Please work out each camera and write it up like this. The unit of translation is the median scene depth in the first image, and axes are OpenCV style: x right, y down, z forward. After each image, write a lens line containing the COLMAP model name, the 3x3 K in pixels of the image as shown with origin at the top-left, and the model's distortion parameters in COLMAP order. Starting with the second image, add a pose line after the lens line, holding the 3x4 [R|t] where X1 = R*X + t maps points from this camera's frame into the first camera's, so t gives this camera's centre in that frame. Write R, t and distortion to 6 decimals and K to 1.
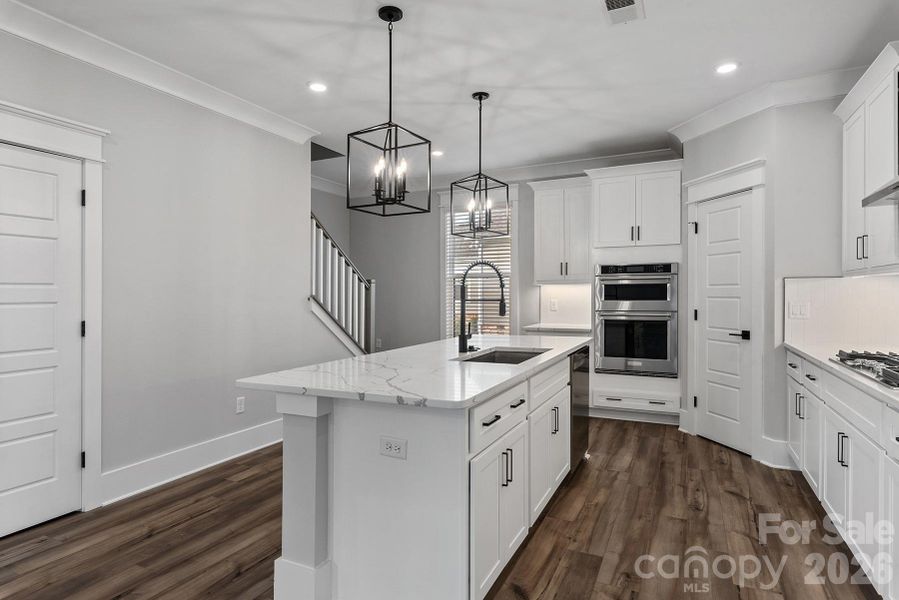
lens RADIAL K [[502.3, 0, 449.9], [0, 502.3, 287.1], [0, 0, 1]] dist [0.002855, 0.000453]
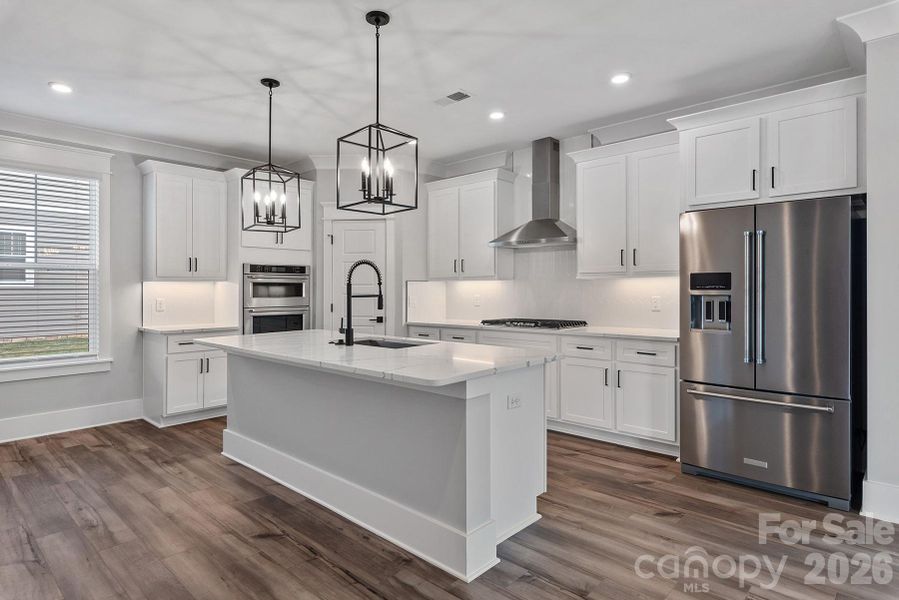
lens RADIAL K [[494.8, 0, 462.6], [0, 494.8, 289.9], [0, 0, 1]] dist [0.003494, 0.000650]
pose [[0.279445, 0.003386, 0.960156, -0.738057], [-0.009780, 0.999952, -0.000680, 0.008843], [-0.960112, -0.009201, 0.279464, 0.384937]]
